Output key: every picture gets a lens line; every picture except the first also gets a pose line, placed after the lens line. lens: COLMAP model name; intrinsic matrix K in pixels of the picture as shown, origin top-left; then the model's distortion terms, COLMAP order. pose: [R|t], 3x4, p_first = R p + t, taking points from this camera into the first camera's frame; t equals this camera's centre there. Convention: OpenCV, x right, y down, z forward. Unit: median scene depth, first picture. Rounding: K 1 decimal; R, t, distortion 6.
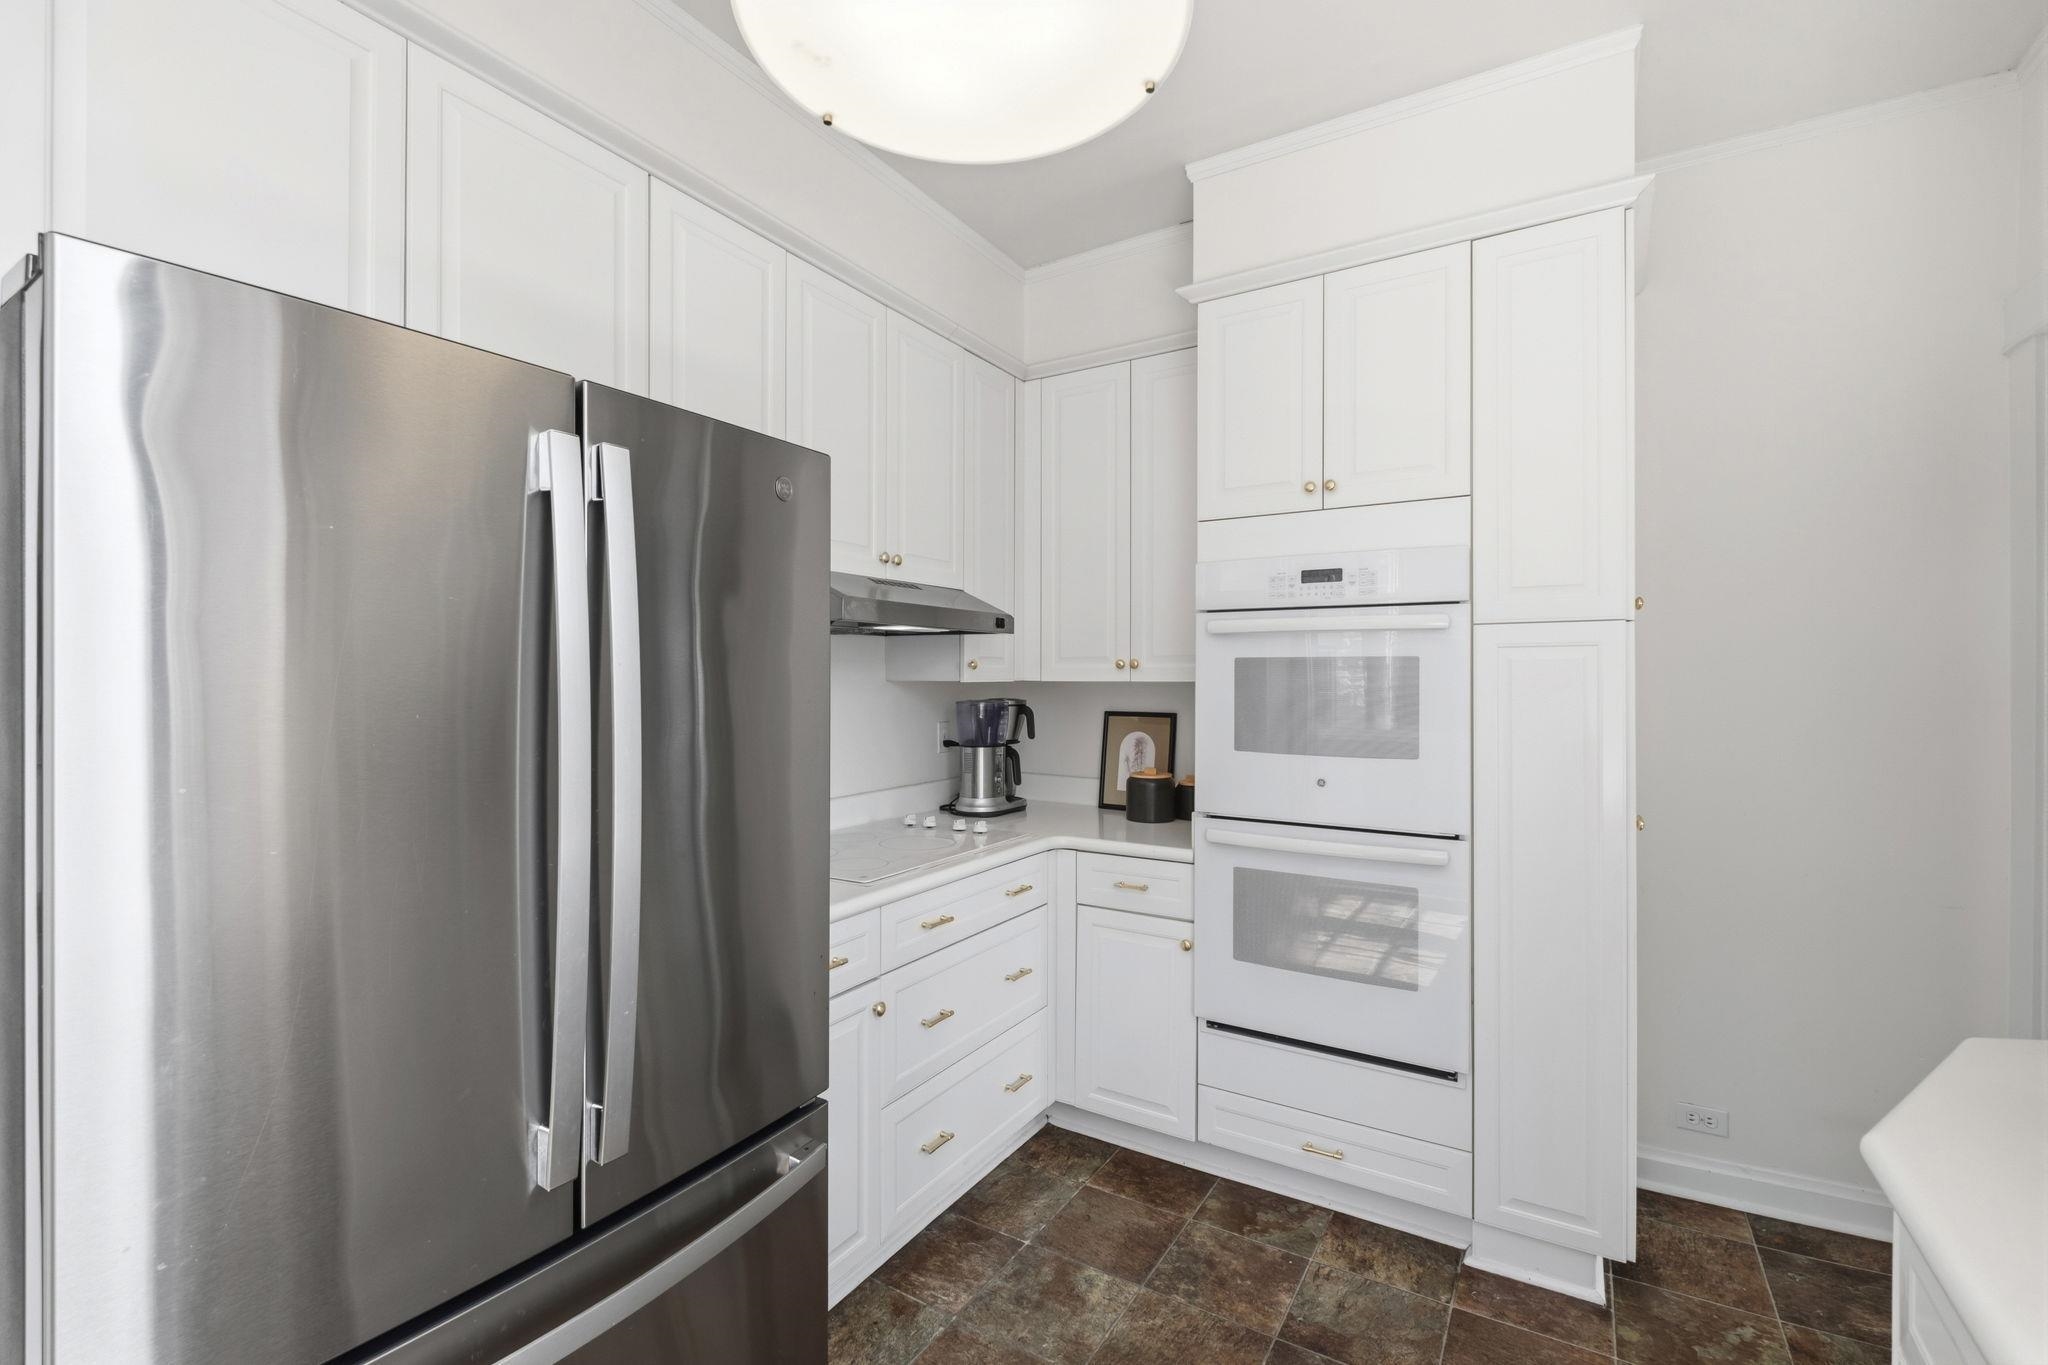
lens RADIAL K [[894.9, 0, 1018.1], [0, 894.9, 681.7], [0, 0, 1]] dist [-0.002910, -0.000337]
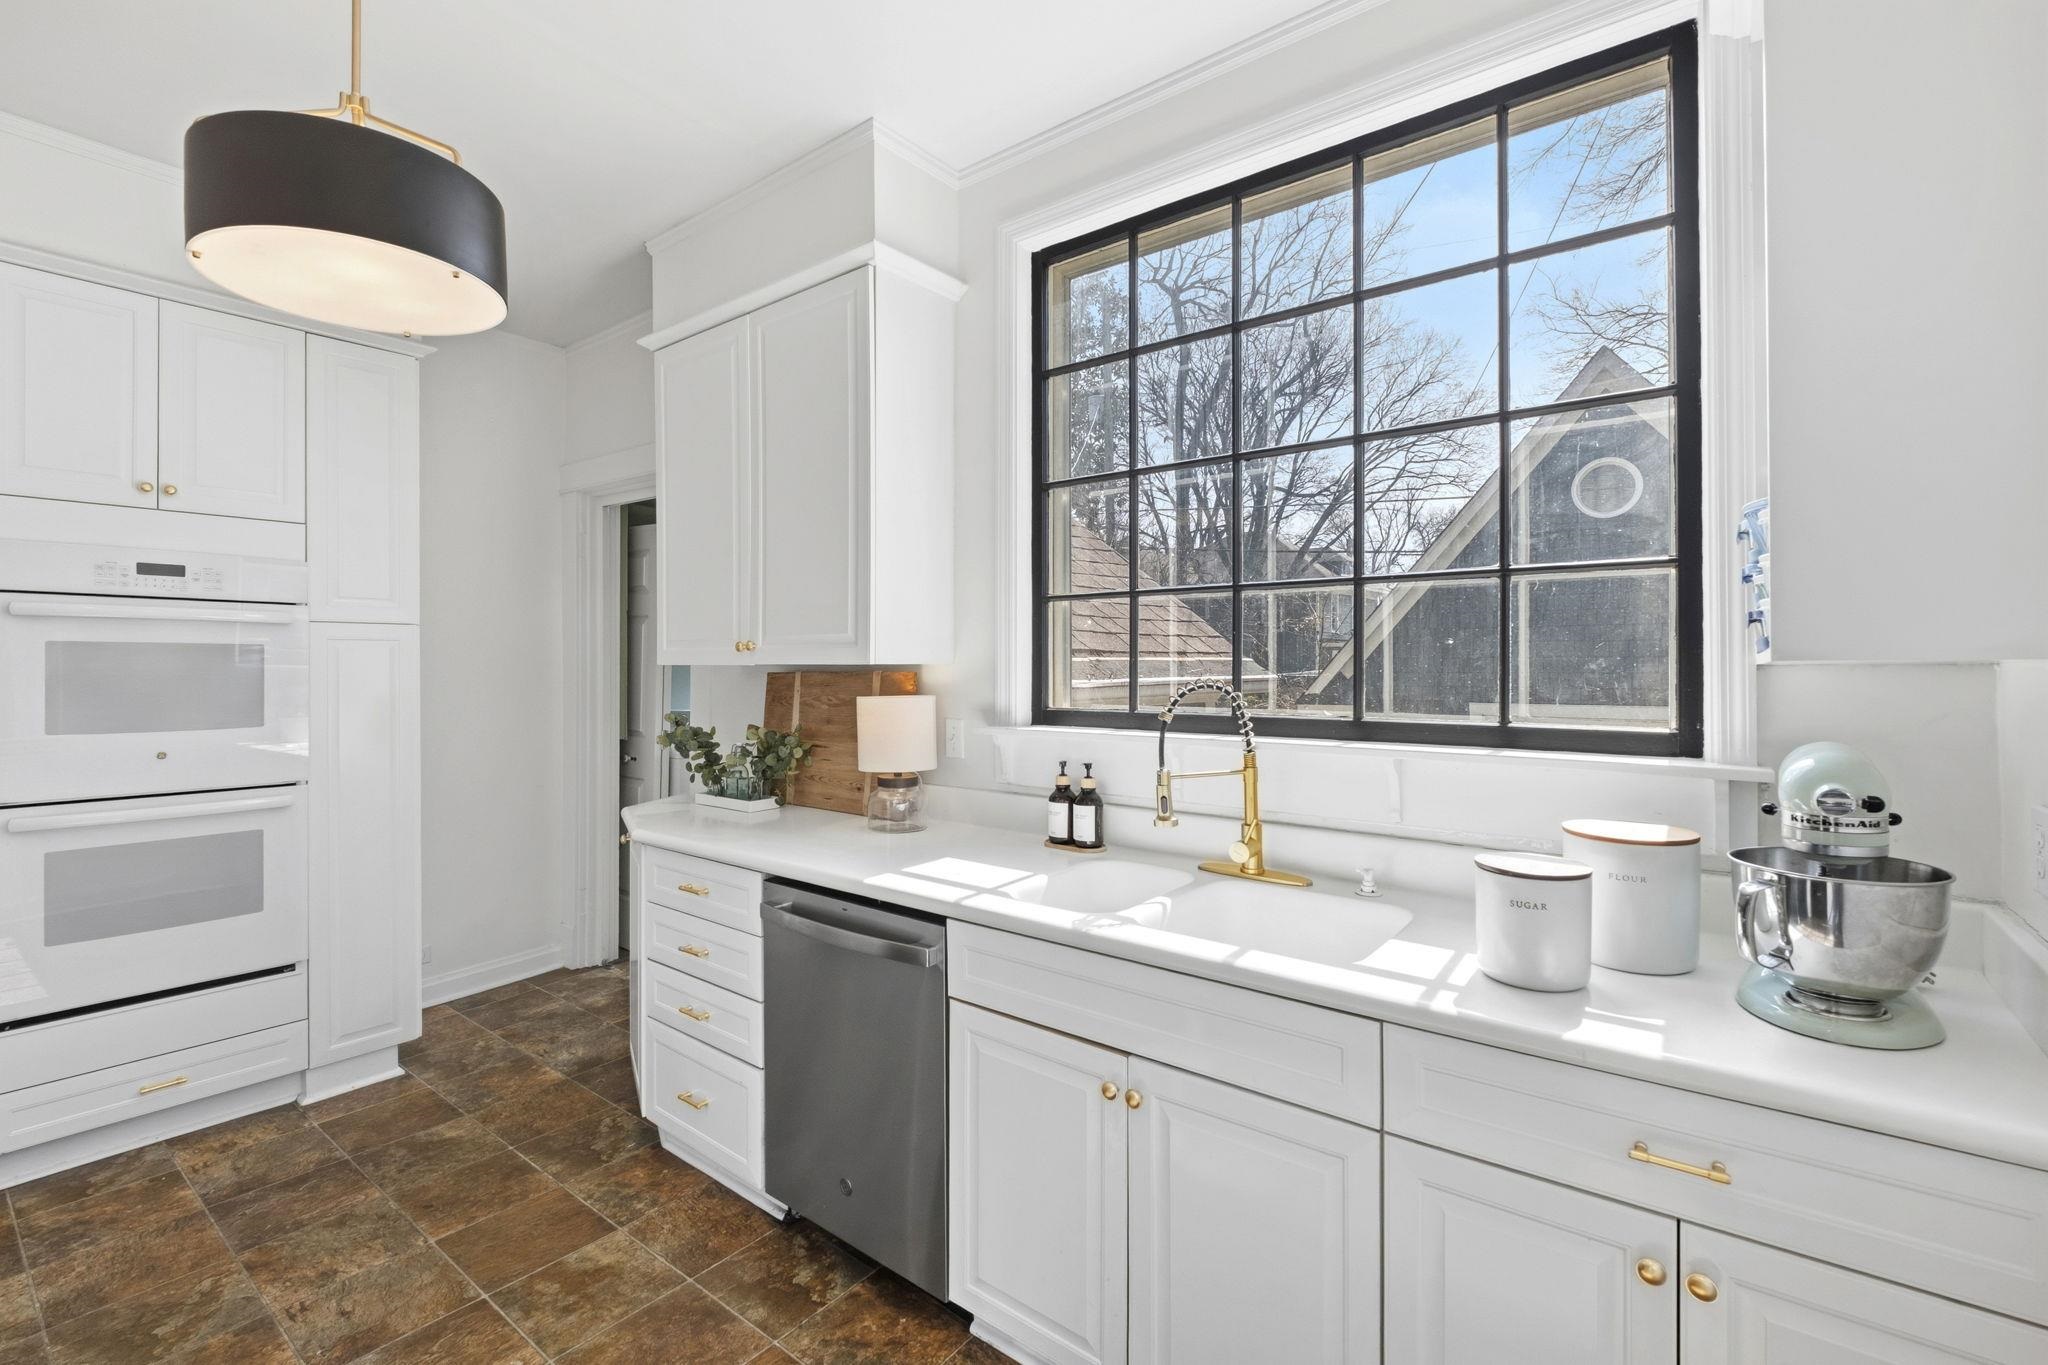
lens RADIAL K [[894.9, 0, 1021.0], [0, 894.9, 670.1], [0, 0, 1]] dist [-0.002910, -0.000337]
pose [[0.113244, -0.004785, 0.993556, -0.674394], [-0.002466, 0.999984, 0.005097, -0.001717], [-0.993564, -0.003027, 0.113231, -0.199208]]
